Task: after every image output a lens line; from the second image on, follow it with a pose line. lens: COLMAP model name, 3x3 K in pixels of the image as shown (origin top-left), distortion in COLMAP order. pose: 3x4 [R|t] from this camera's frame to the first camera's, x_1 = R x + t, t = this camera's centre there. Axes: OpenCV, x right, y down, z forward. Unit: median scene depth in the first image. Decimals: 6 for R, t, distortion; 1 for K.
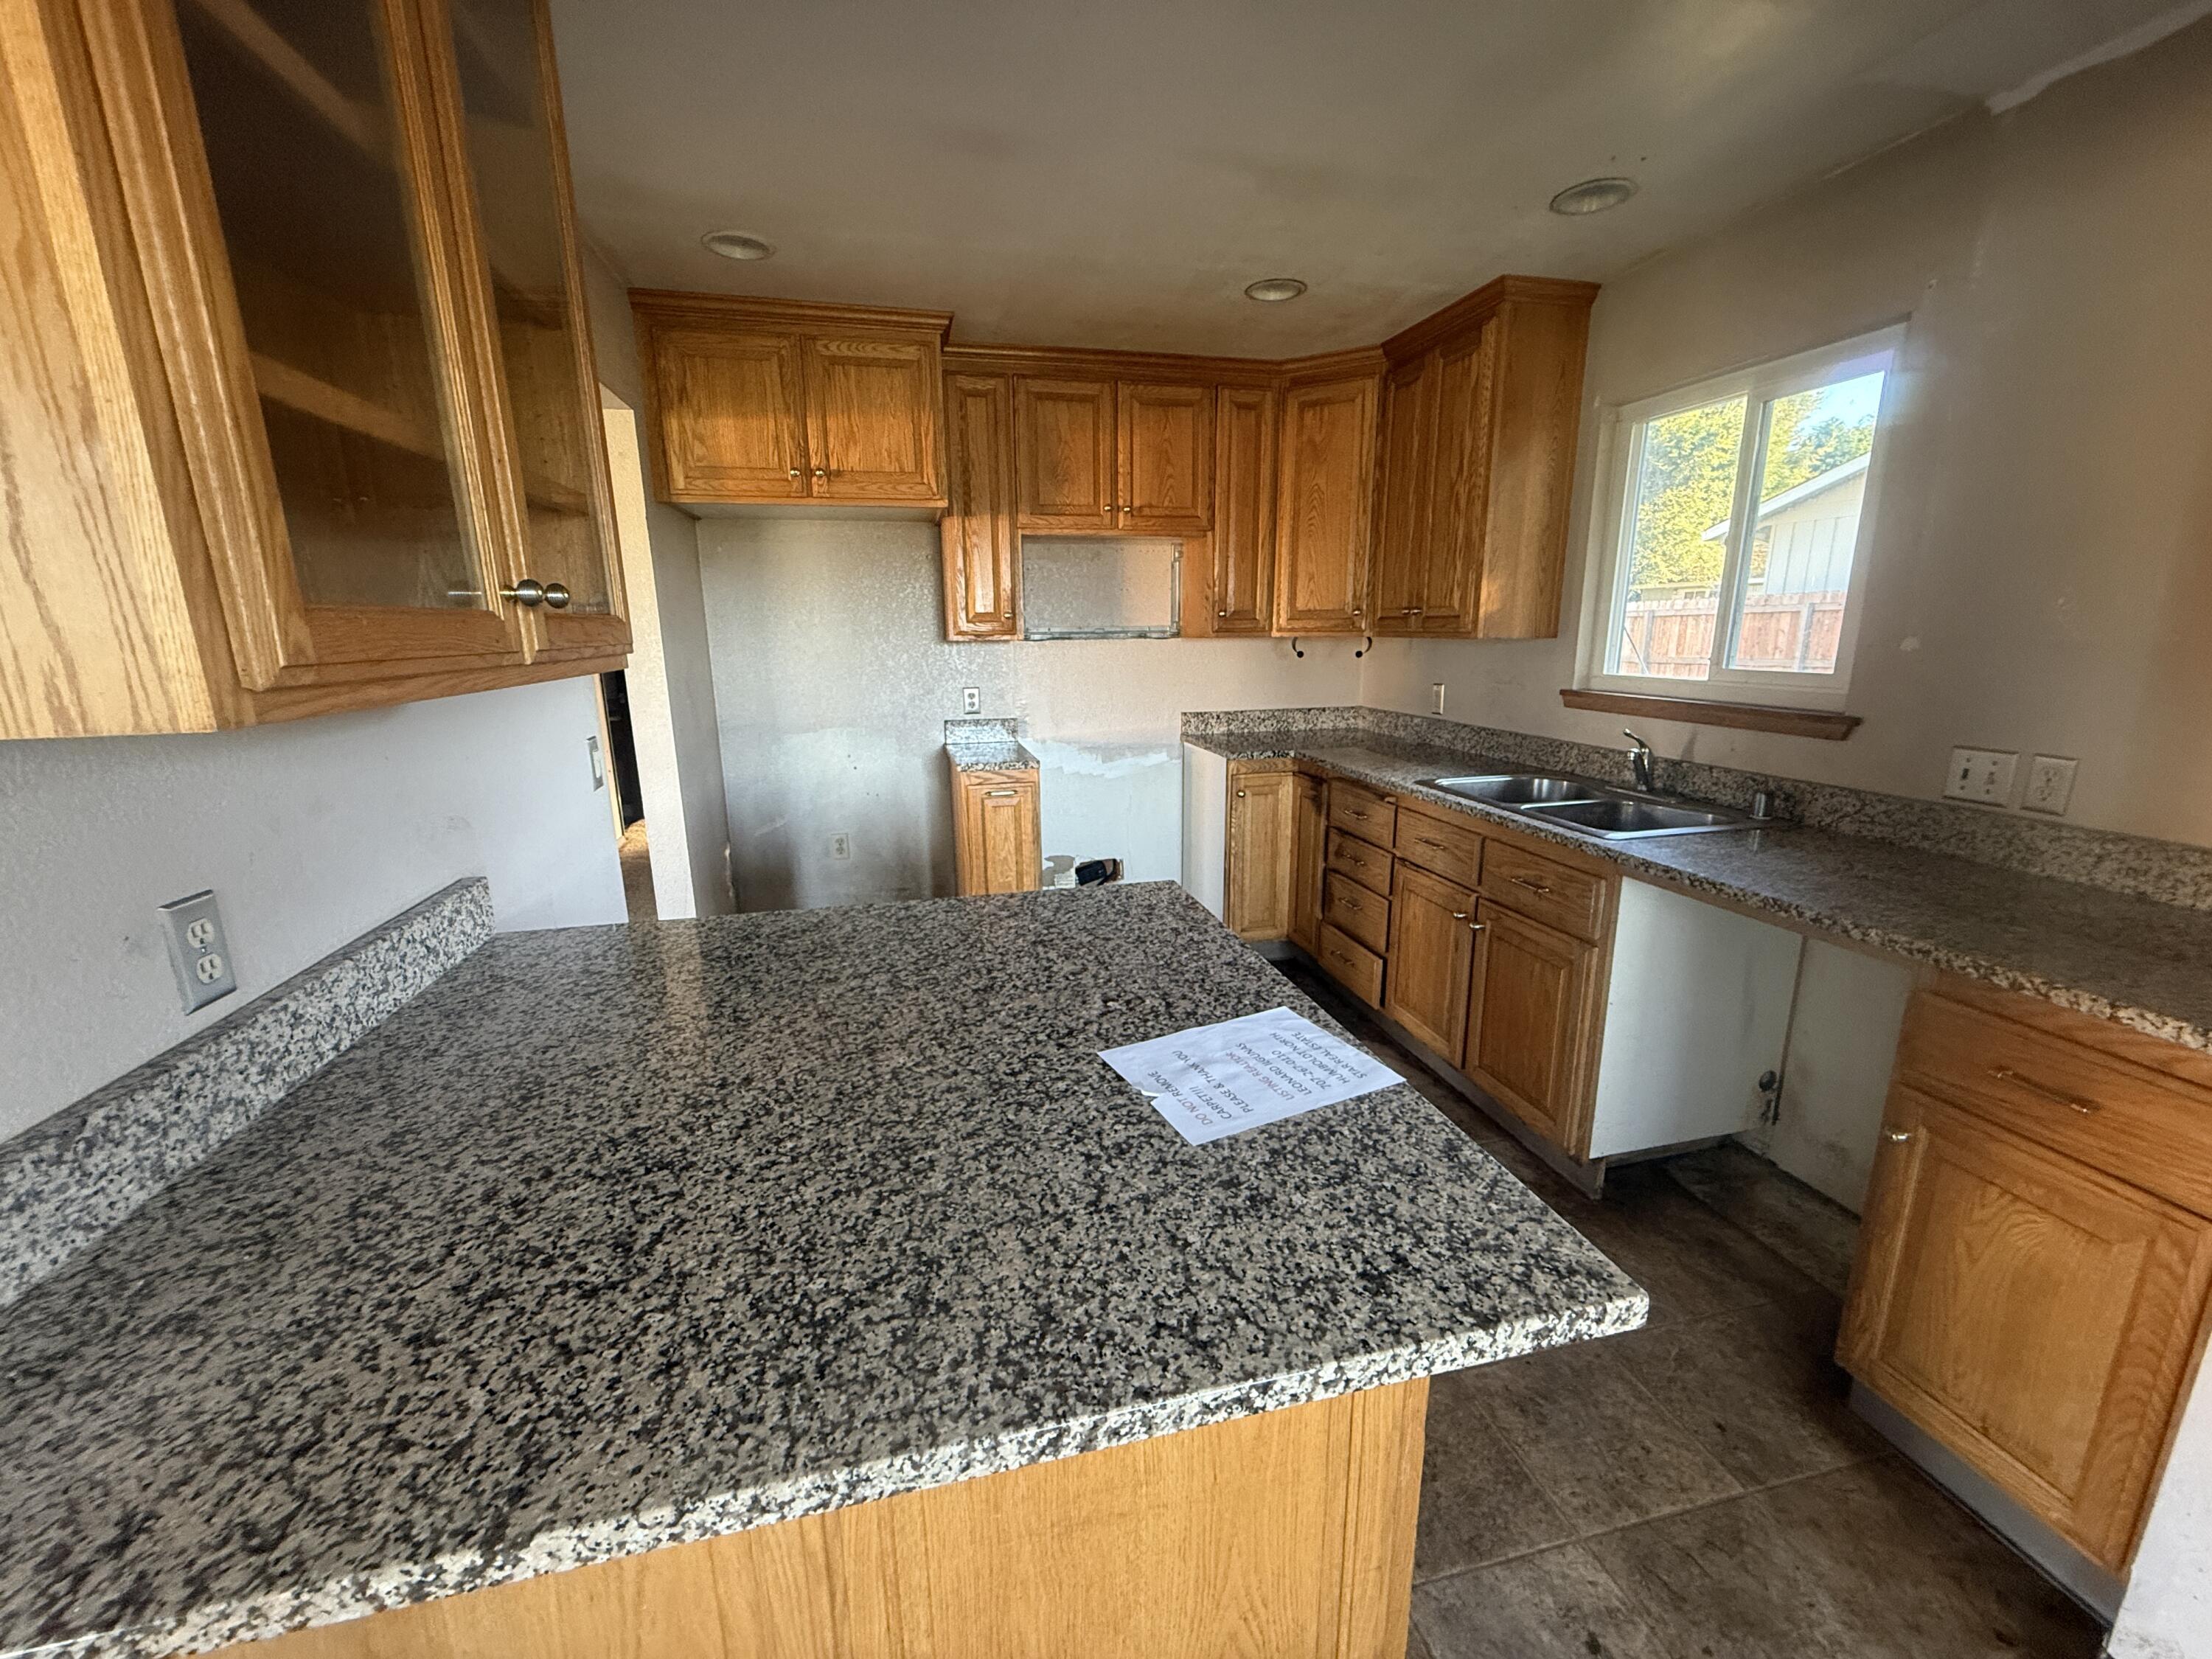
lens RADIAL K [[879.3, 0, 1103.3], [0, 879.3, 832.0], [0, 0, 1]] dist [0.000926, 0.000025]
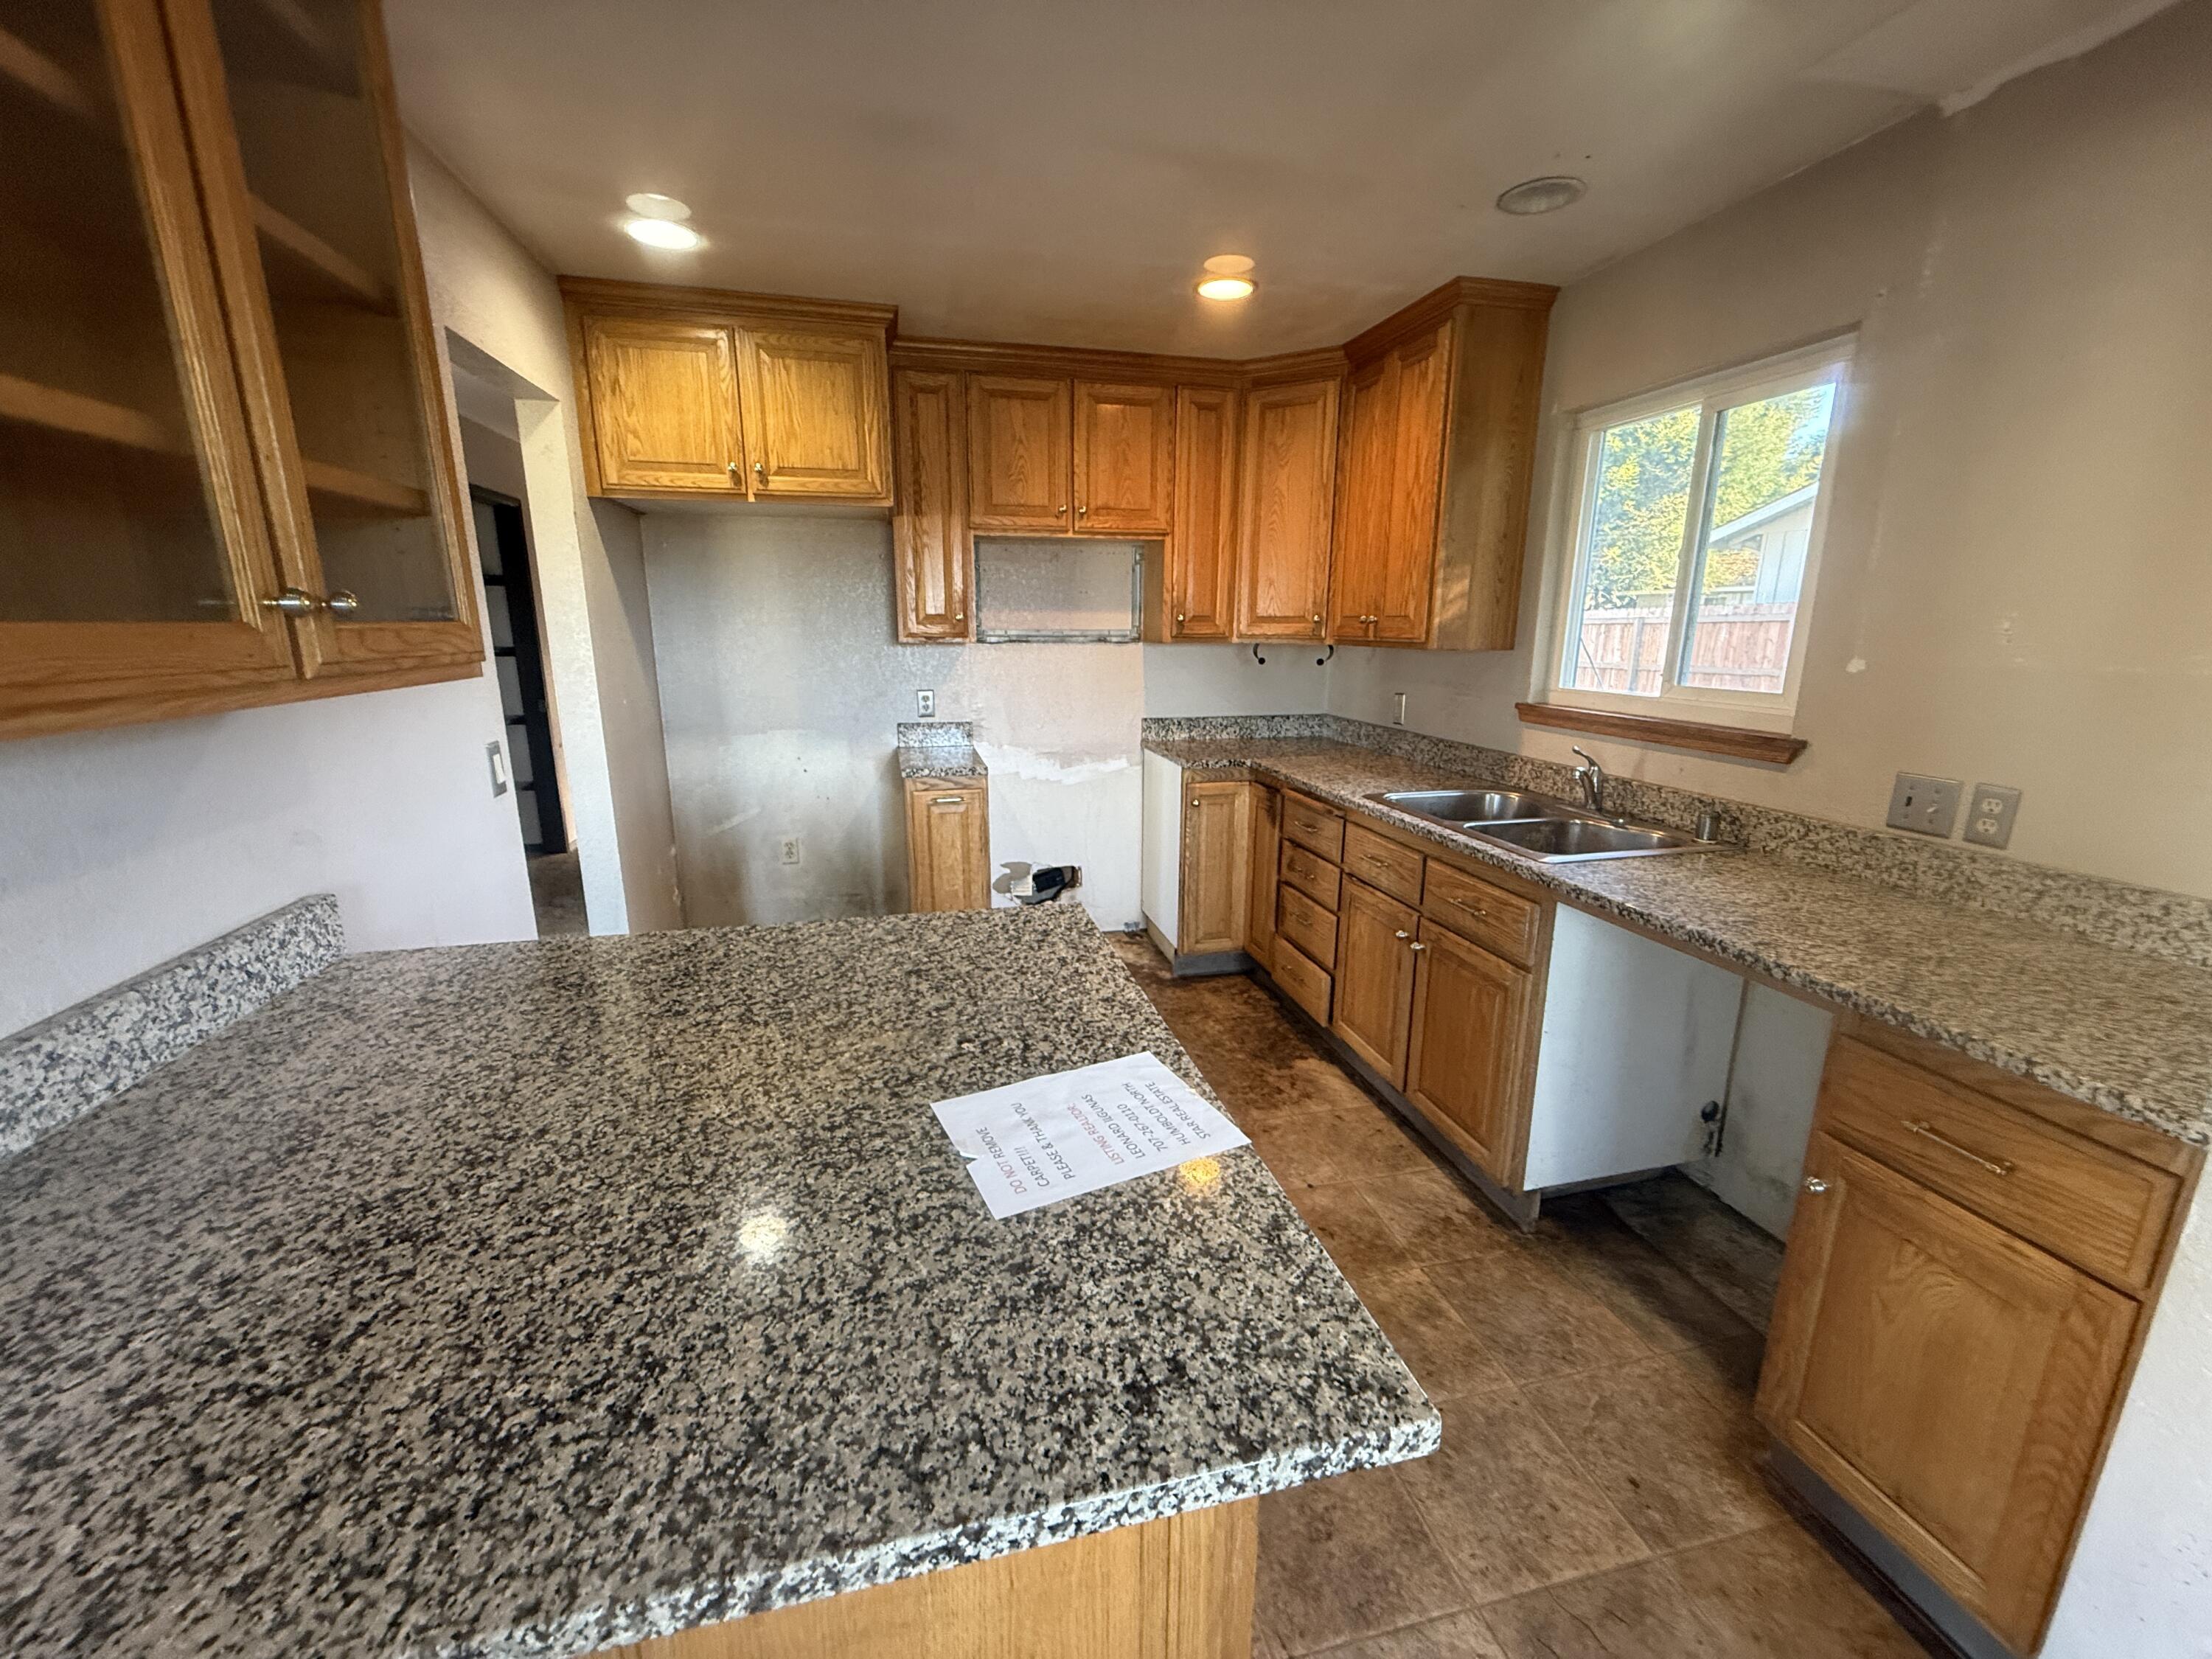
lens RADIAL K [[879.3, 0, 1102.6], [0, 879.3, 832.2], [0, 0, 1]] dist [0.000926, 0.000025]
pose [[0.999899, 0.013856, 0.003282, 0.125761], [-0.013865, 0.999900, 0.002941, -0.031257], [-0.003241, -0.002986, 0.999990, 0.052216]]
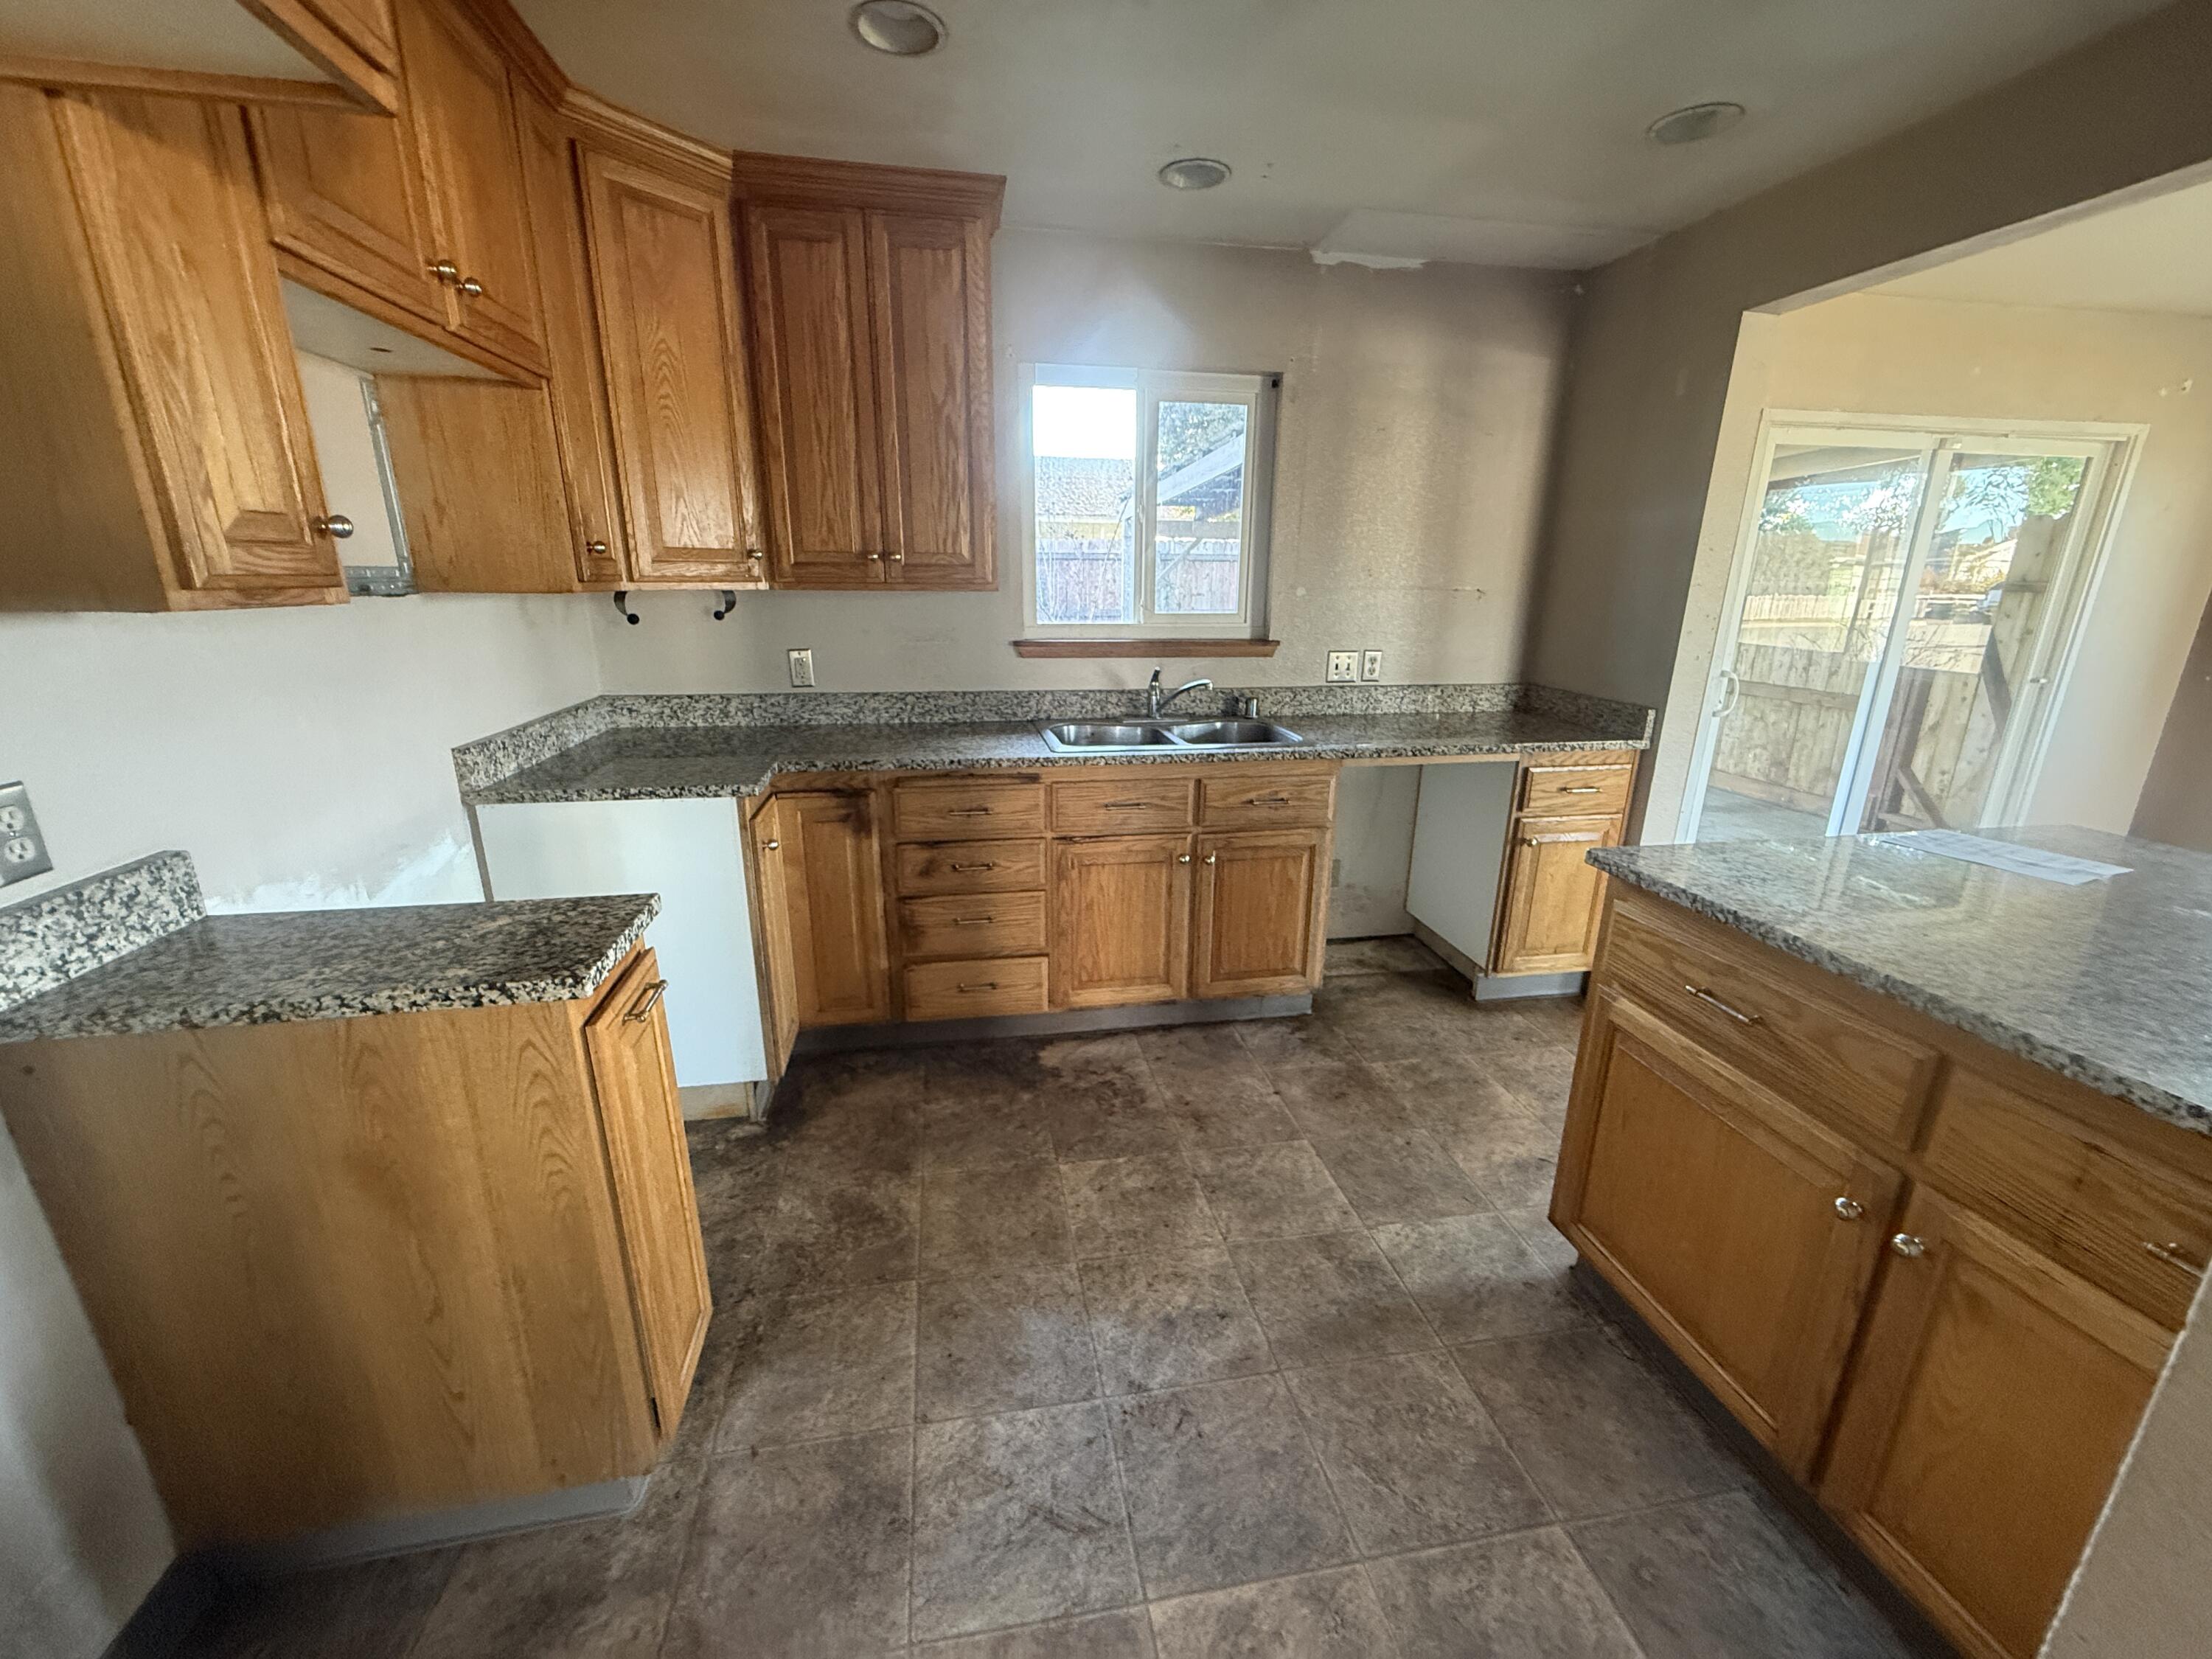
lens RADIAL K [[879.3, 0, 1102.4], [0, 879.3, 831.4], [0, 0, 1]] dist [0.000926, 0.000025]
pose [[0.058586, -0.267851, 0.961677, -1.069964], [0.221008, 0.942908, 0.249159, -0.390972], [-0.973511, 0.197942, 0.114438, 1.749838]]
